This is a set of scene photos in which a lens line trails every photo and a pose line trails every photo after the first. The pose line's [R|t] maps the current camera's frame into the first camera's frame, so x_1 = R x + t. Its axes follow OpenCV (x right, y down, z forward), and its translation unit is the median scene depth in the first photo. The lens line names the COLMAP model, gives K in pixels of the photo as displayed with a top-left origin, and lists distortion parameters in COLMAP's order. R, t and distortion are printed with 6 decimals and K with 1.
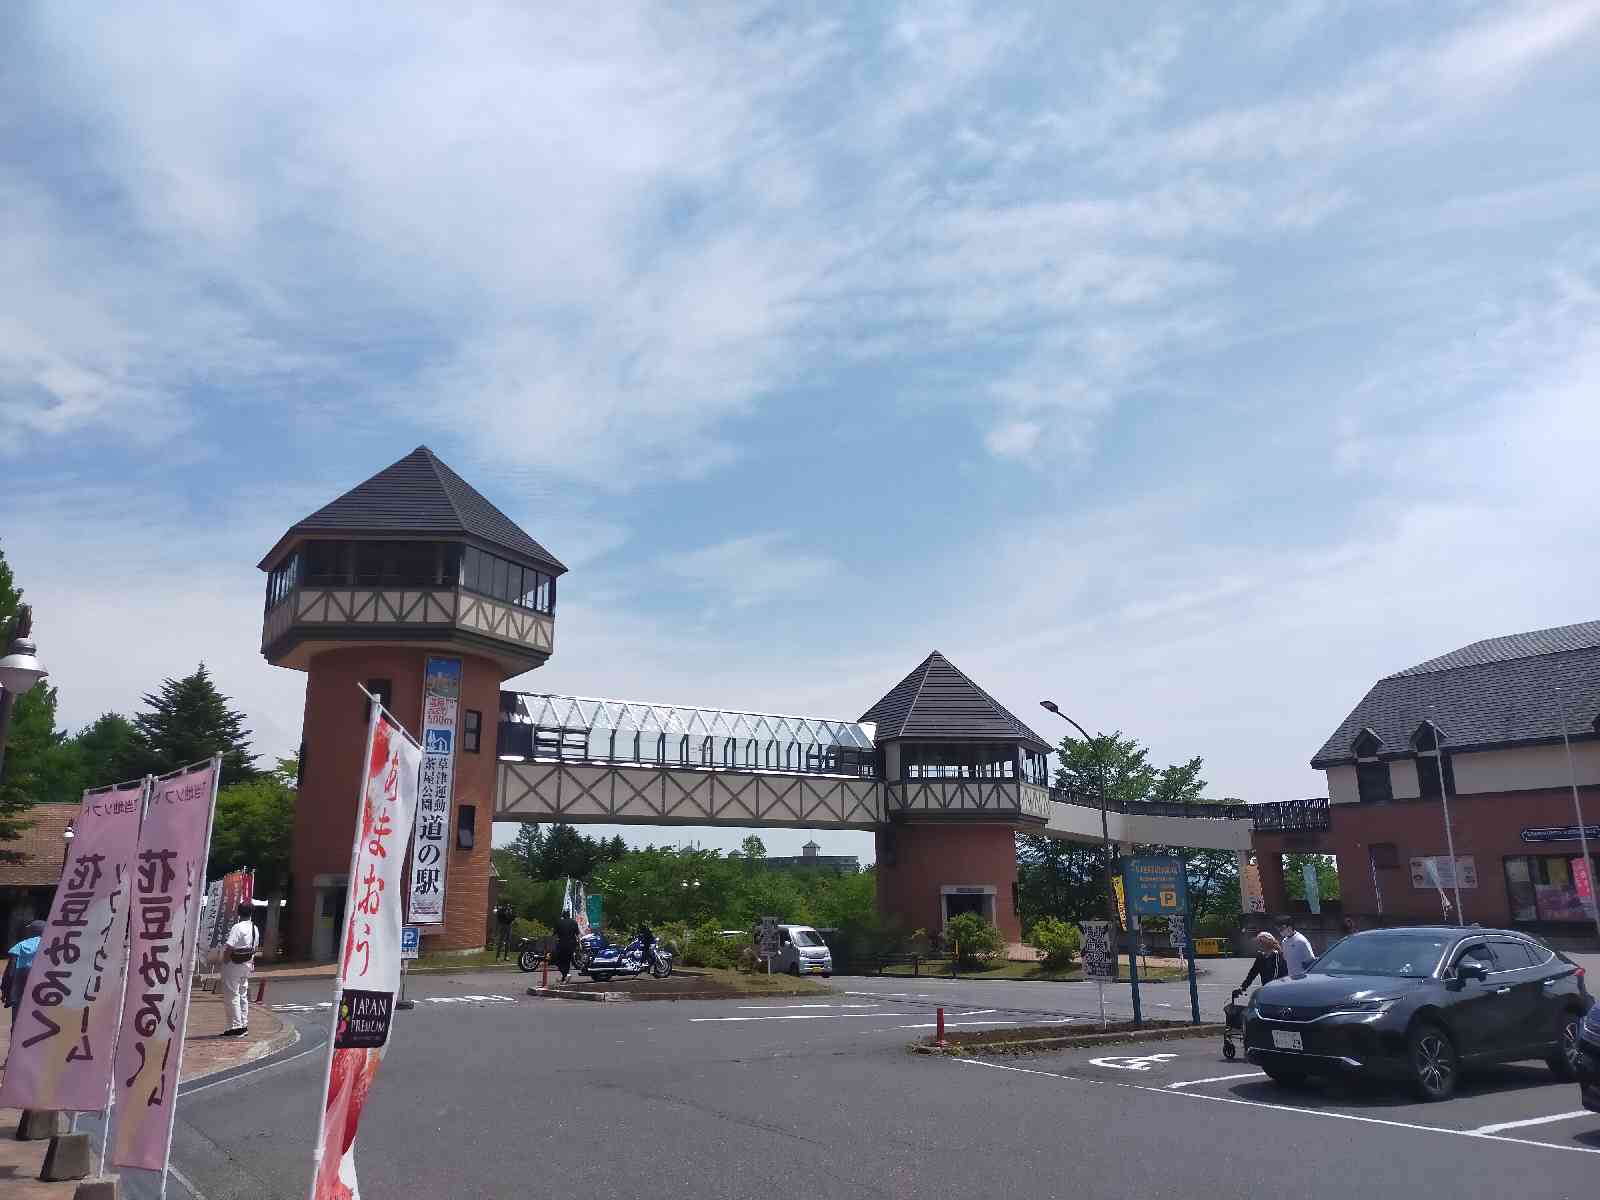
lens RADIAL K [[1187.3, 0, 800.0], [0, 1187.3, 600.0], [0, 0, 1]] dist [0.131192, -0.170716]
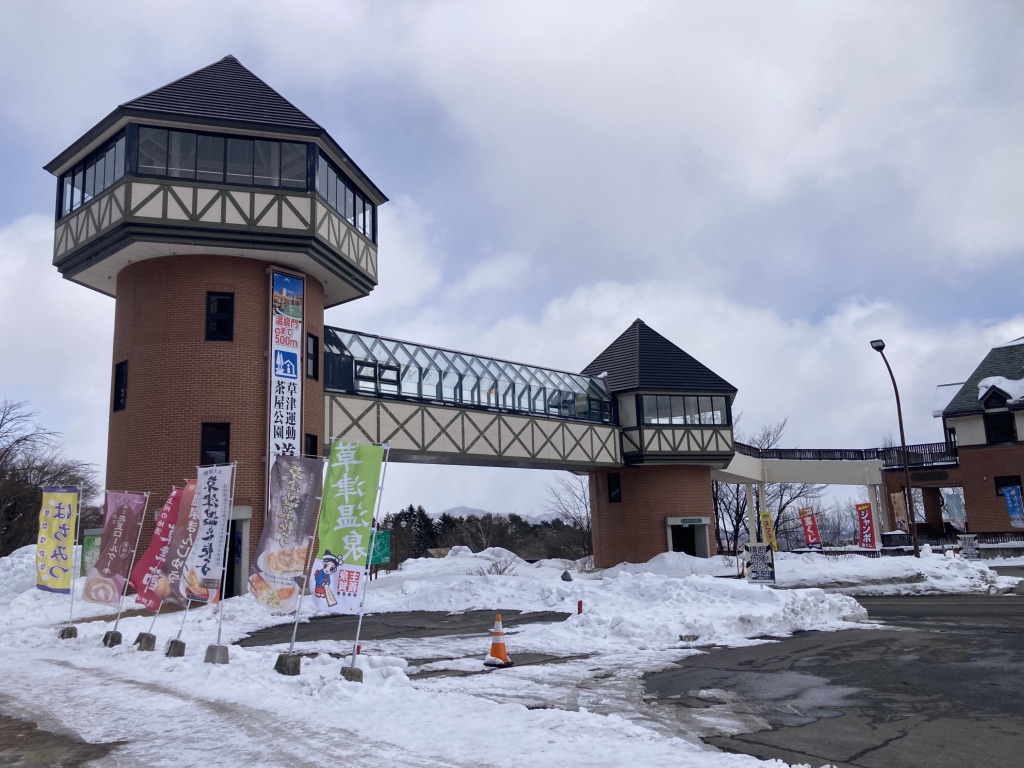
lens RADIAL K [[828.0, 0, 475.9], [0, 828.0, 384.8], [0, 0, 1]] dist [0.044802, -0.004393]
pose [[0.979198, 0.016995, 0.202193, -0.258680], [-0.029912, 0.997689, 0.061002, 0.081839], [-0.200689, -0.065781, 0.977444, 0.321108]]
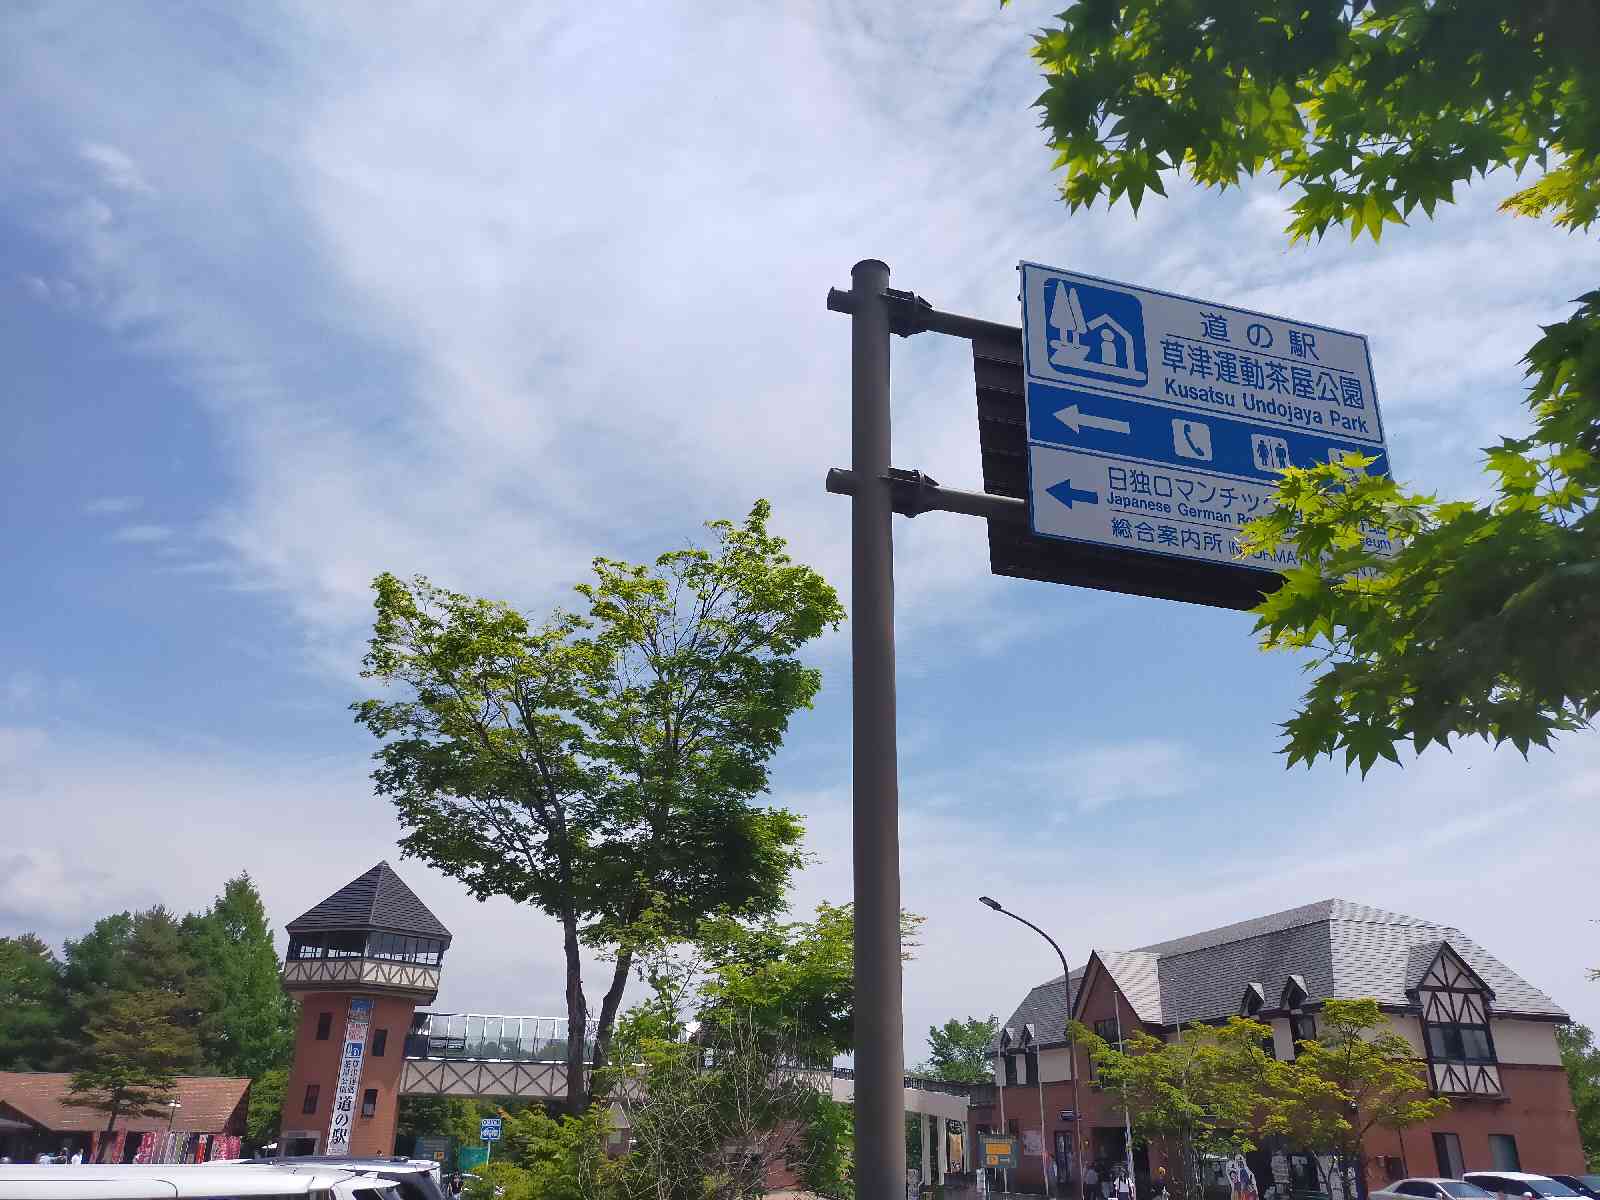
lens RADIAL K [[1223.2, 0, 800.0], [0, 1223.2, 600.0], [0, 0, 1]] dist [0.084896, -0.078796]
pose [[0.953204, -0.097954, -0.286020, 0.803294], [0.045914, 0.981986, -0.183288, -0.146312], [0.298821, 0.161578, 0.940531, -0.543642]]
